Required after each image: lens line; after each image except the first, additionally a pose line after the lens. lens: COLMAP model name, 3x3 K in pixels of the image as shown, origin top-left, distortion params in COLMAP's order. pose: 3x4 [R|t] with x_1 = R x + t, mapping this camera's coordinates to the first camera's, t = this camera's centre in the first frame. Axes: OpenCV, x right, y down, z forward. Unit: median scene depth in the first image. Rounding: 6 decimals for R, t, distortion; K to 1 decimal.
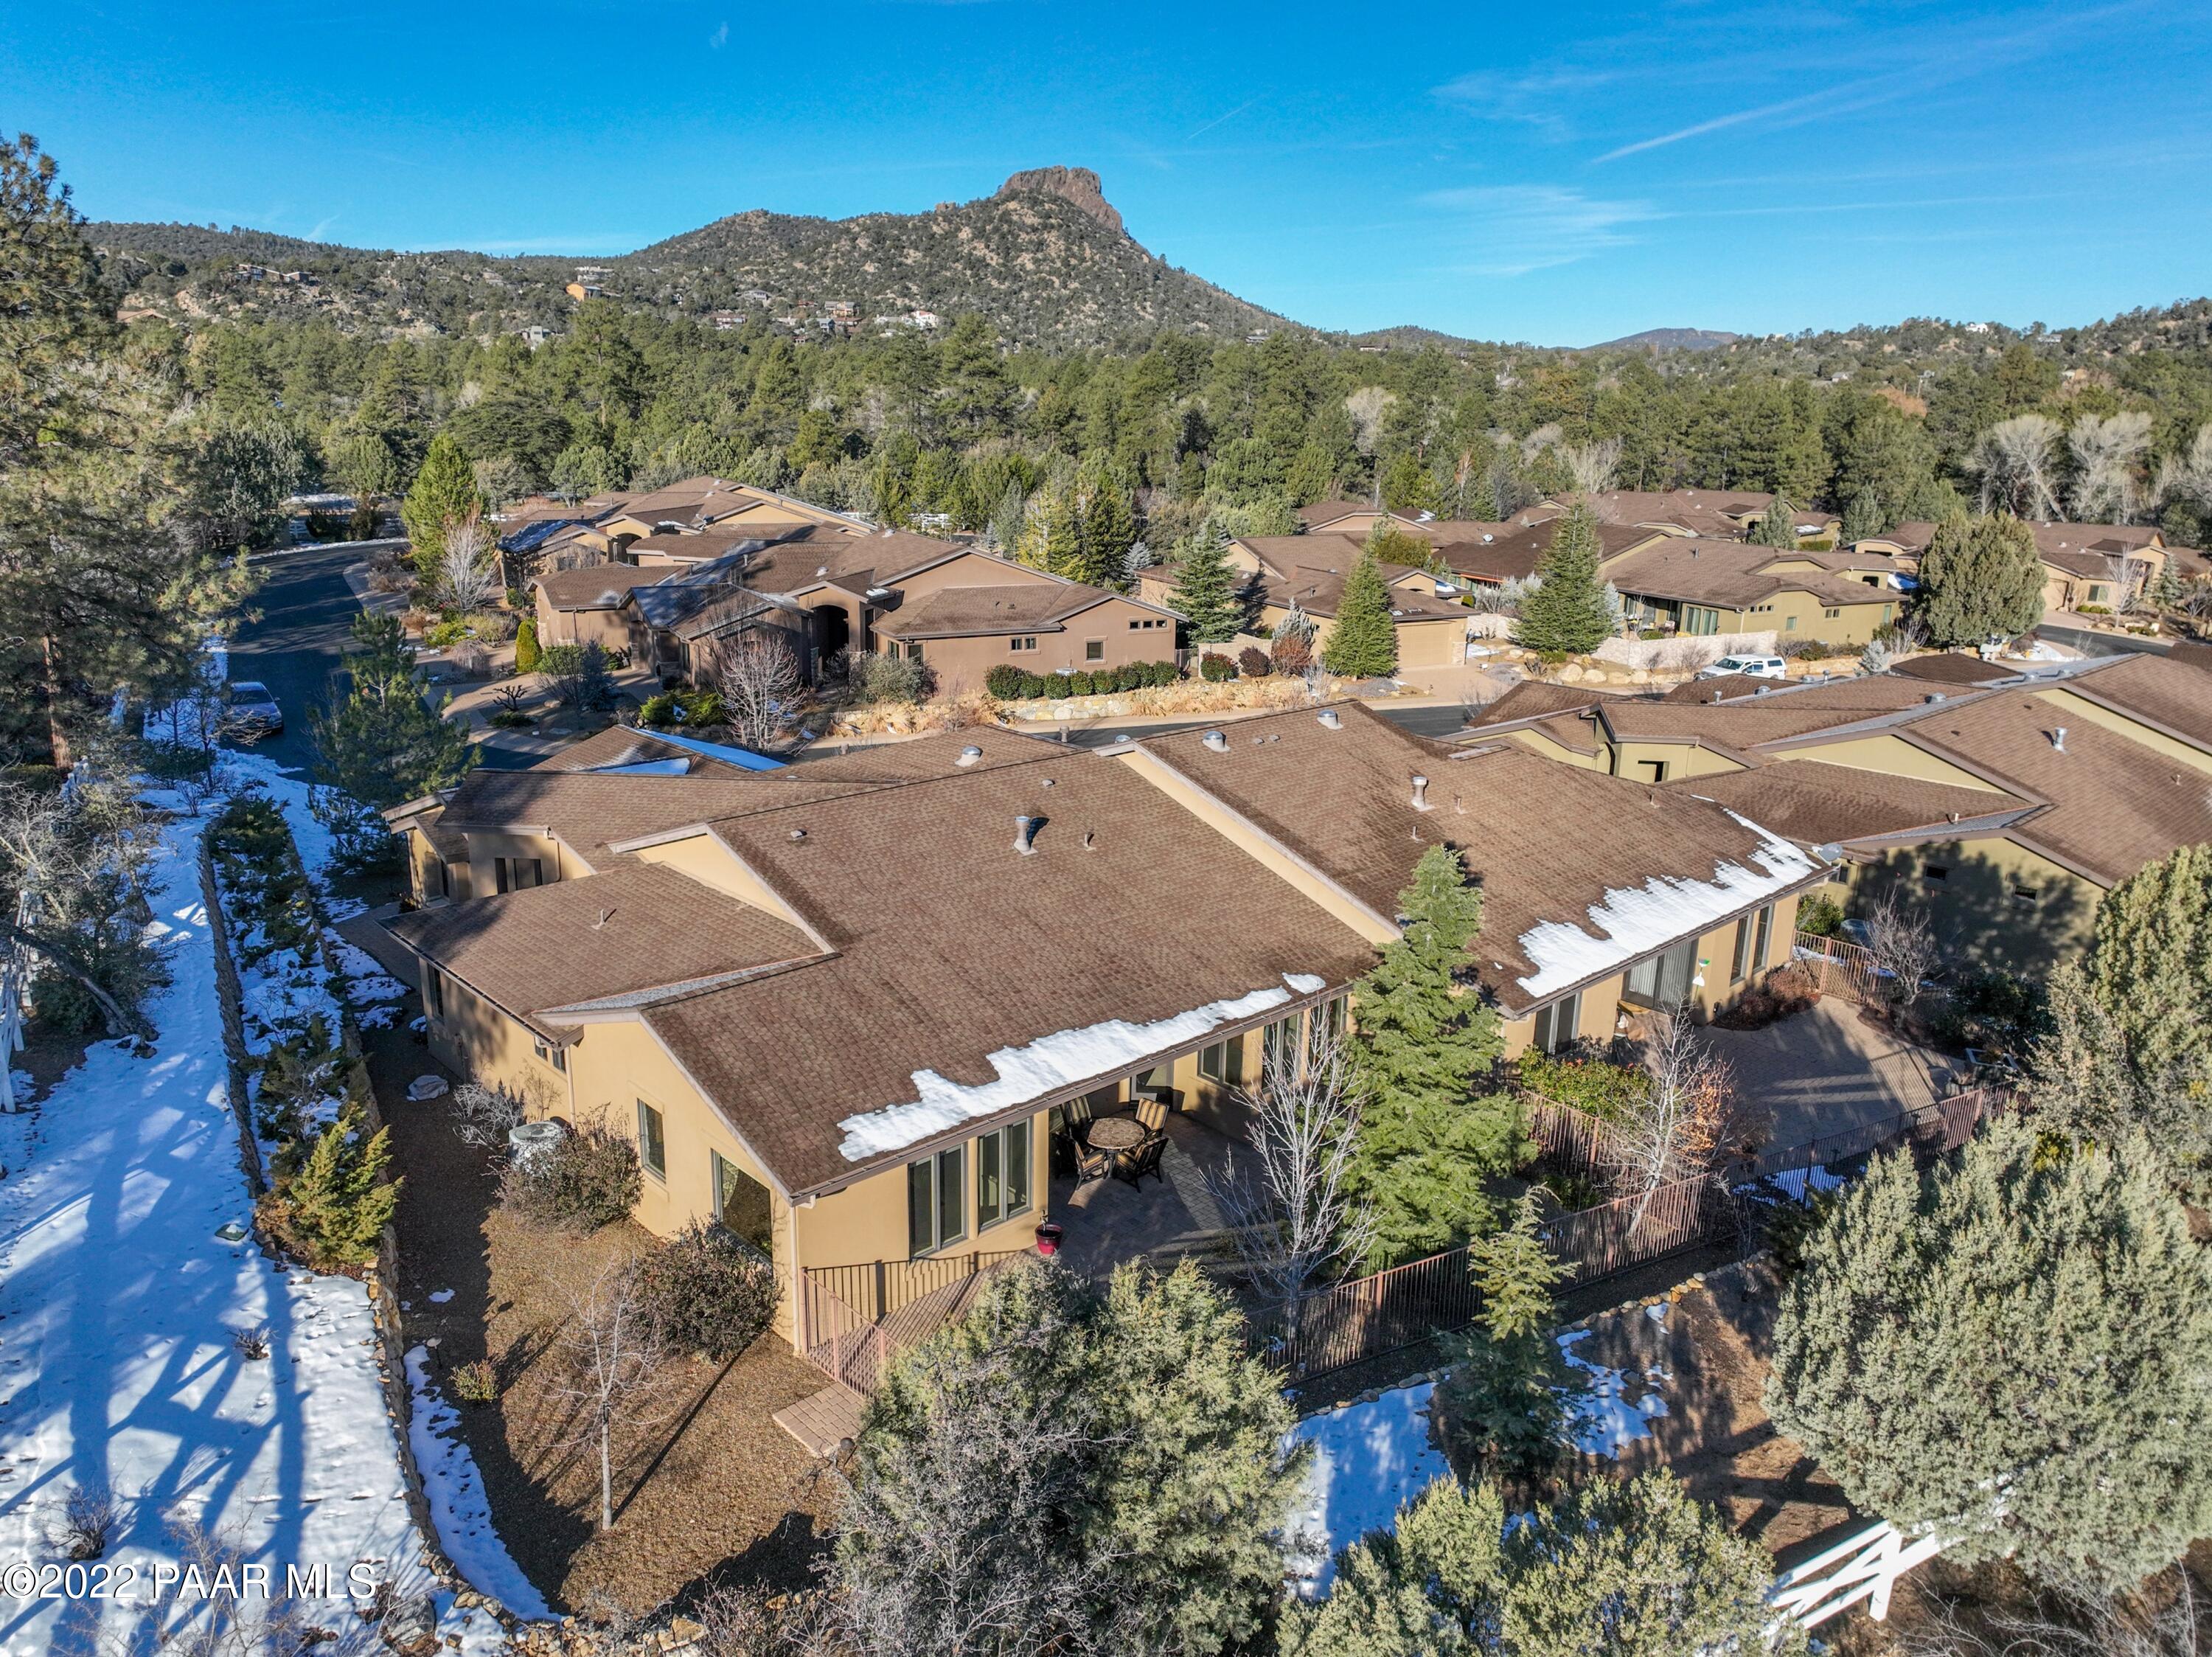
lens RADIAL K [[1548.2, 0, 1103.4], [0, 1548.2, 832.3], [0, 0, 1]] dist [-0.002029, 0.015642]
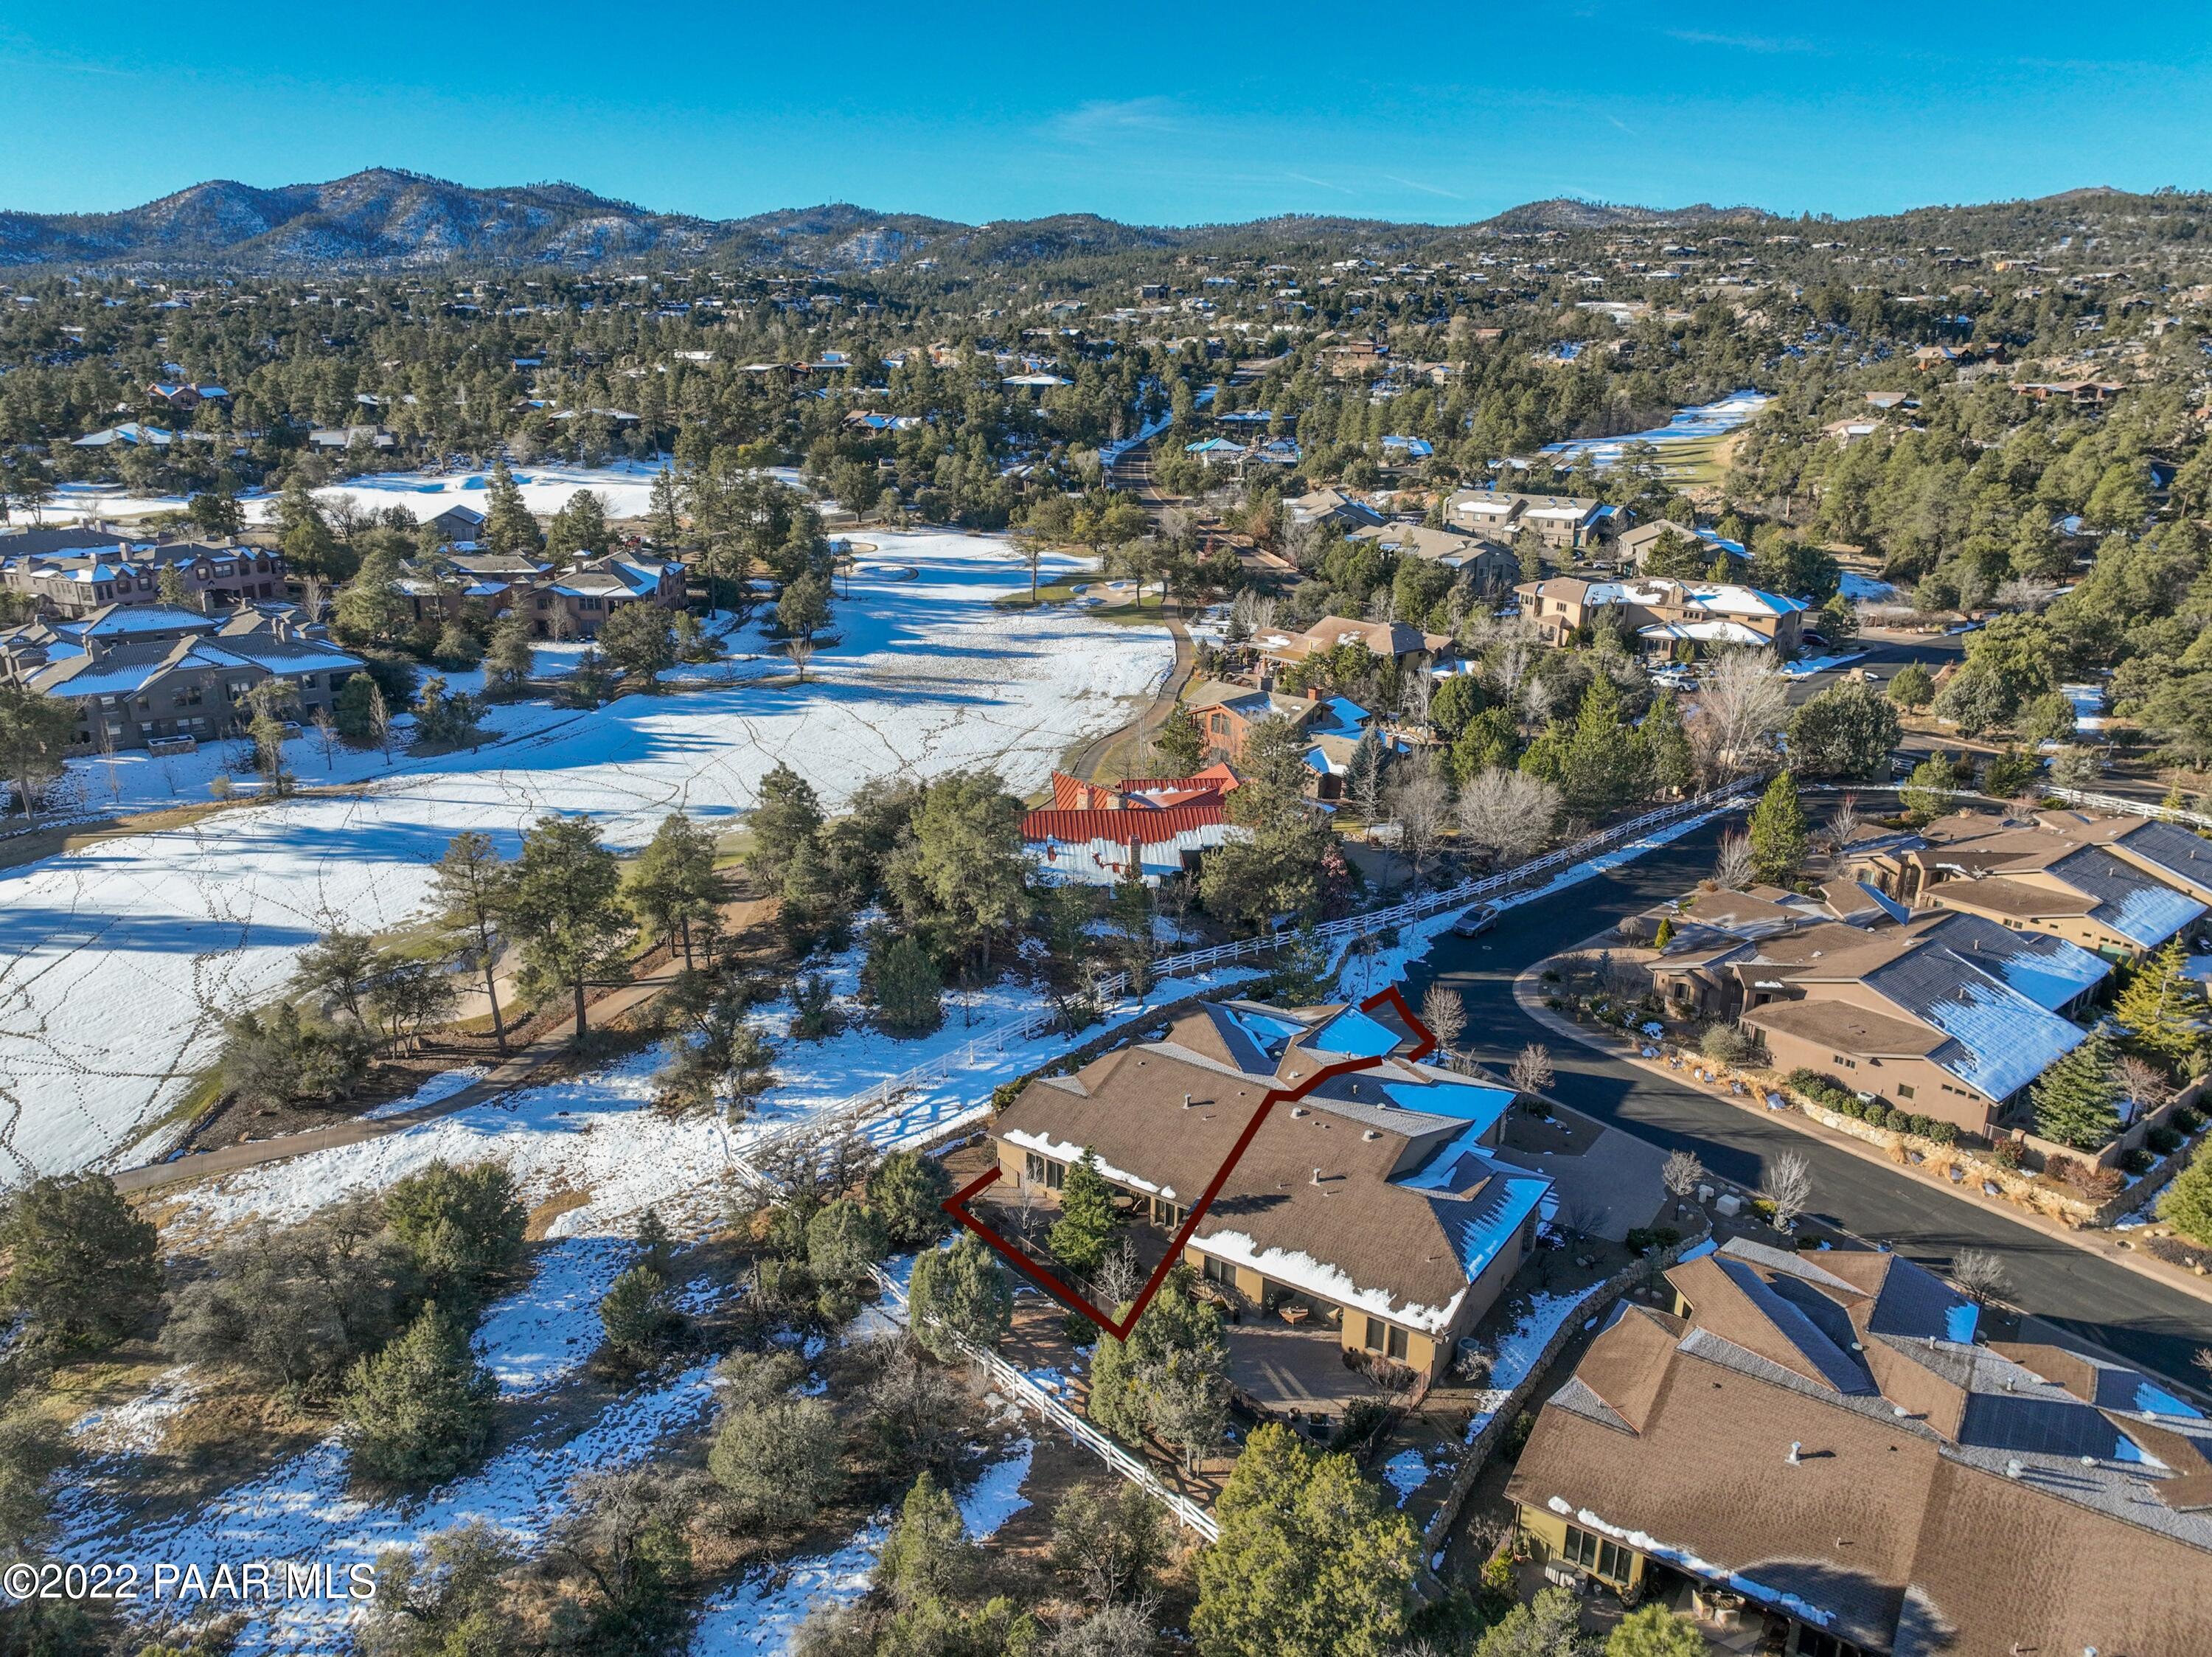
lens RADIAL K [[1548.2, 0, 1107.0], [0, 1548.2, 826.1], [0, 0, 1]] dist [-0.002029, 0.015642]
pose [[0.214858, 0.275317, -0.937036, 0.986779], [-0.270132, 0.938766, 0.213885, -0.420874], [0.938544, 0.207168, 0.276073, 0.013640]]
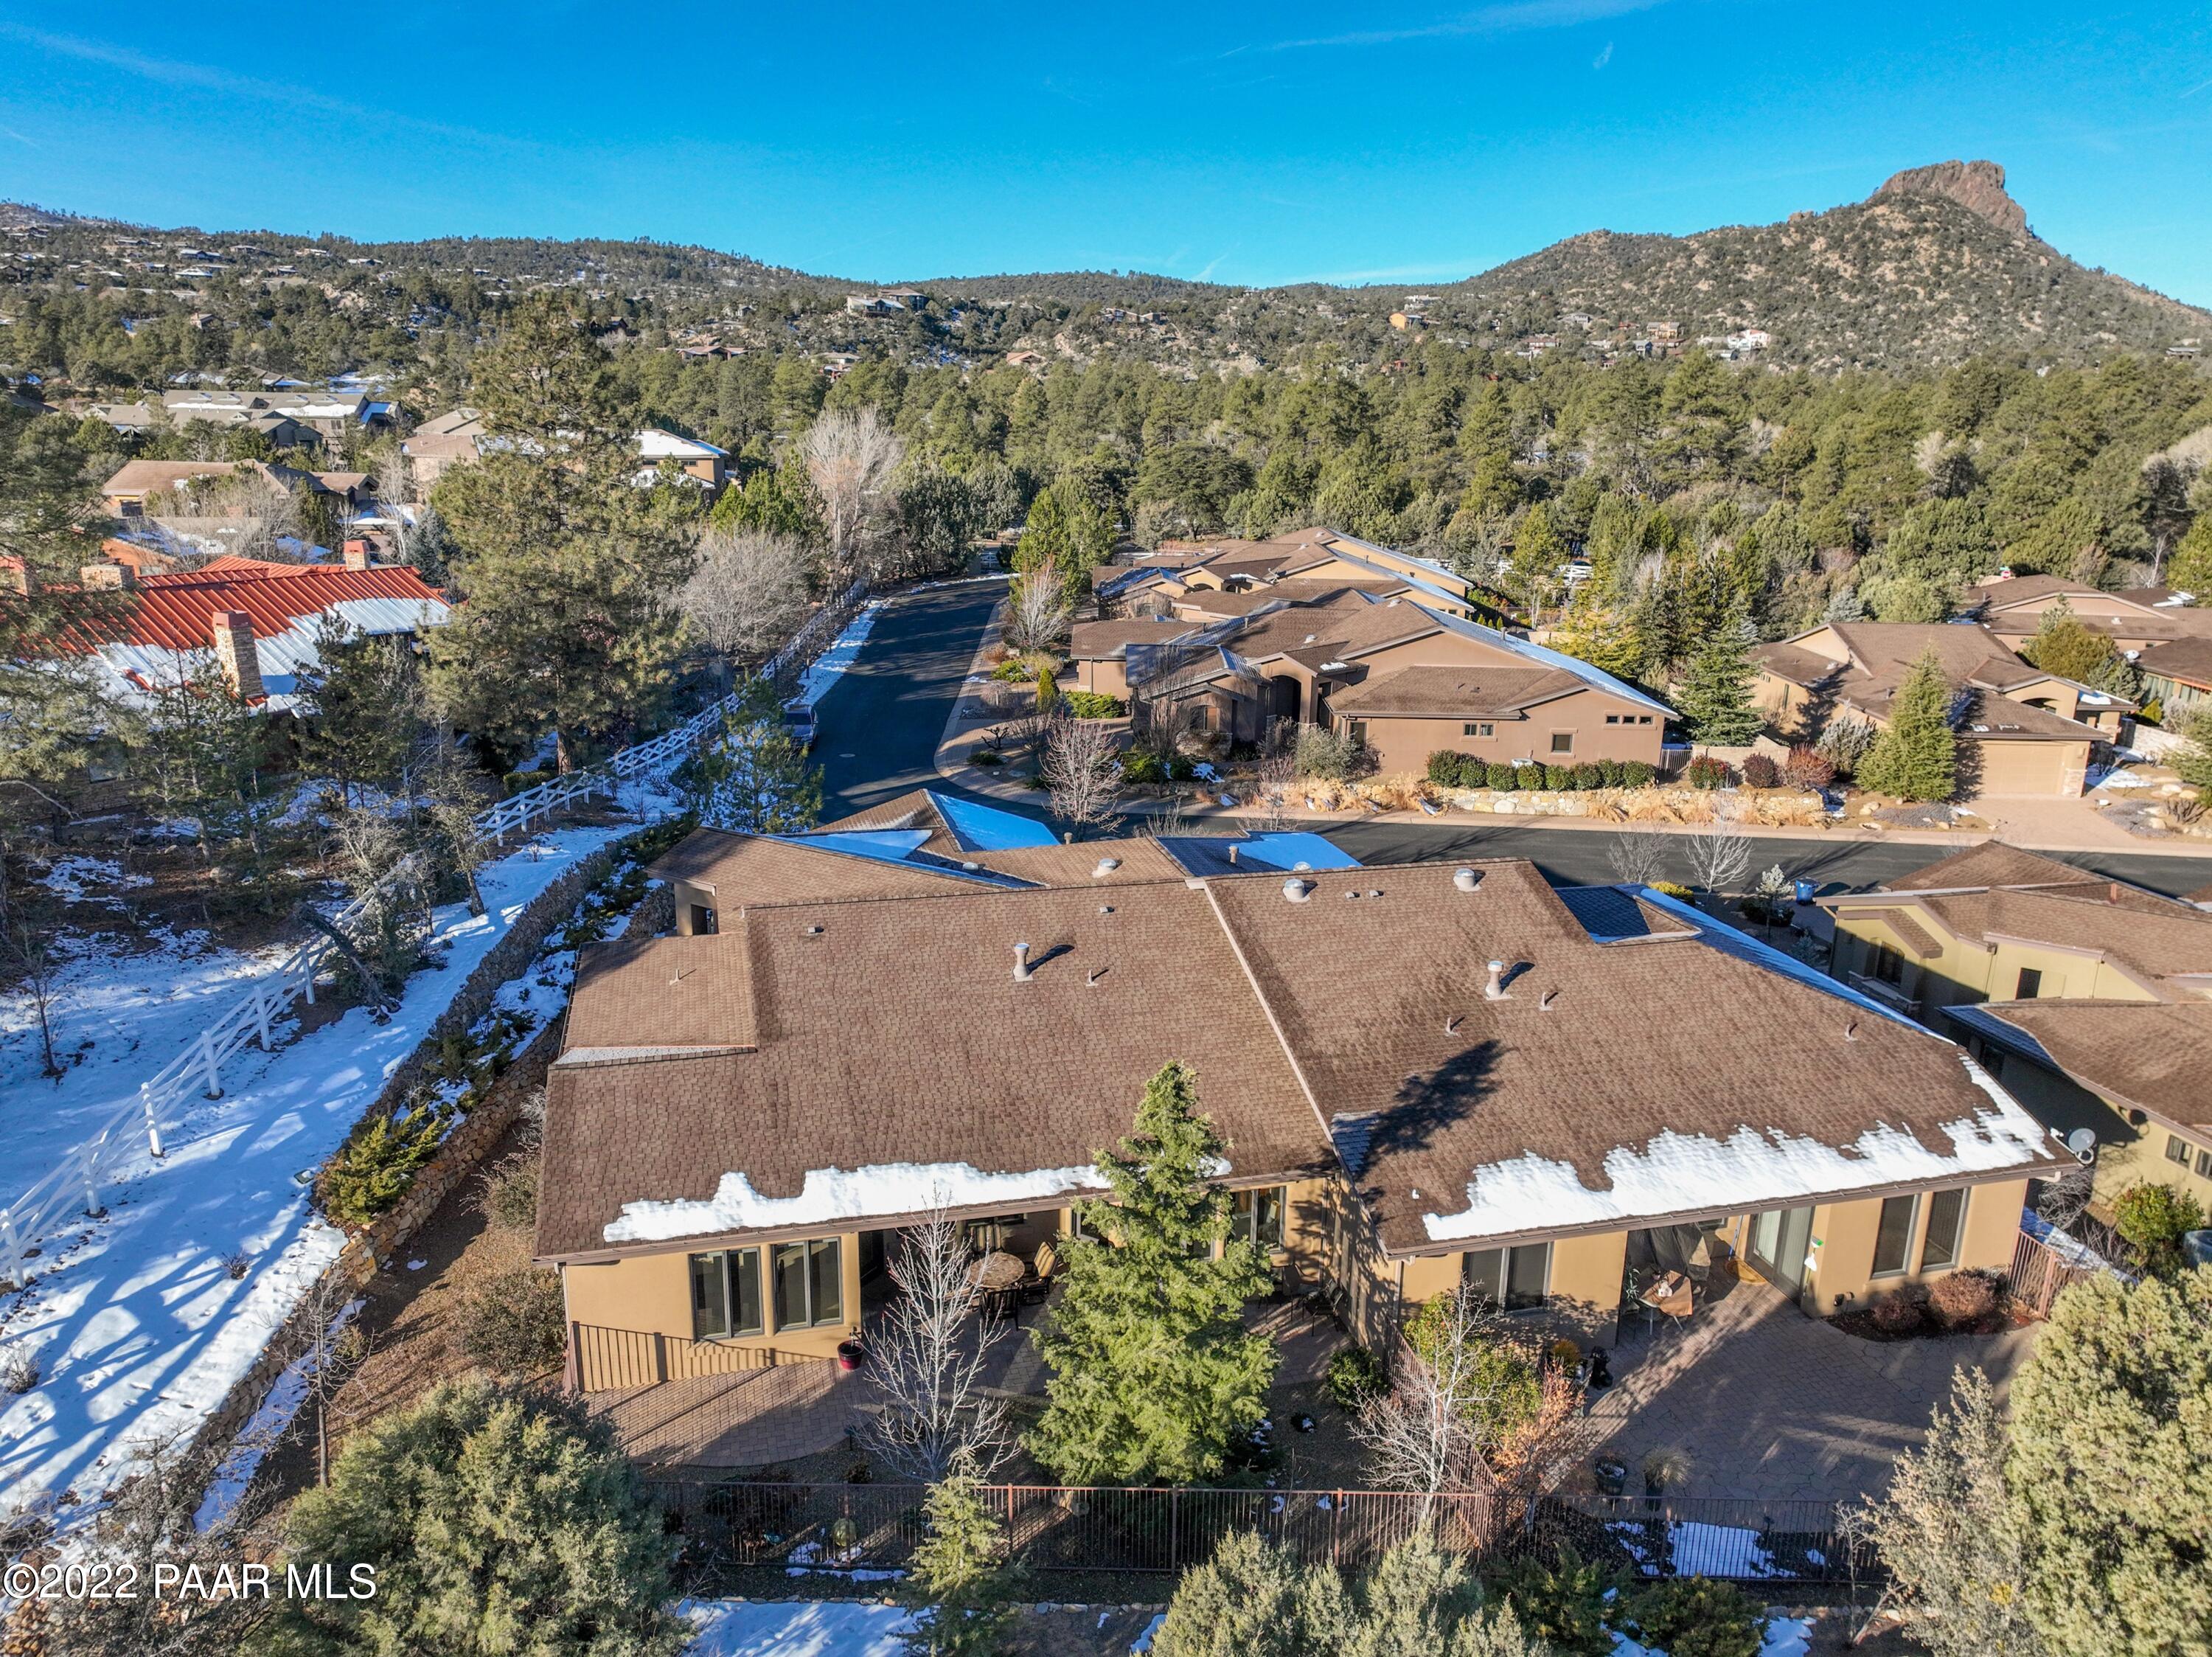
lens RADIAL K [[1548.2, 0, 1112.8], [0, 1548.2, 832.3], [0, 0, 1]] dist [-0.002029, 0.015642]
pose [[0.877786, 0.123814, -0.462777, 0.201796], [-0.129518, 0.991384, 0.019572, -0.048087], [0.461213, 0.042758, 0.886259, 0.046329]]
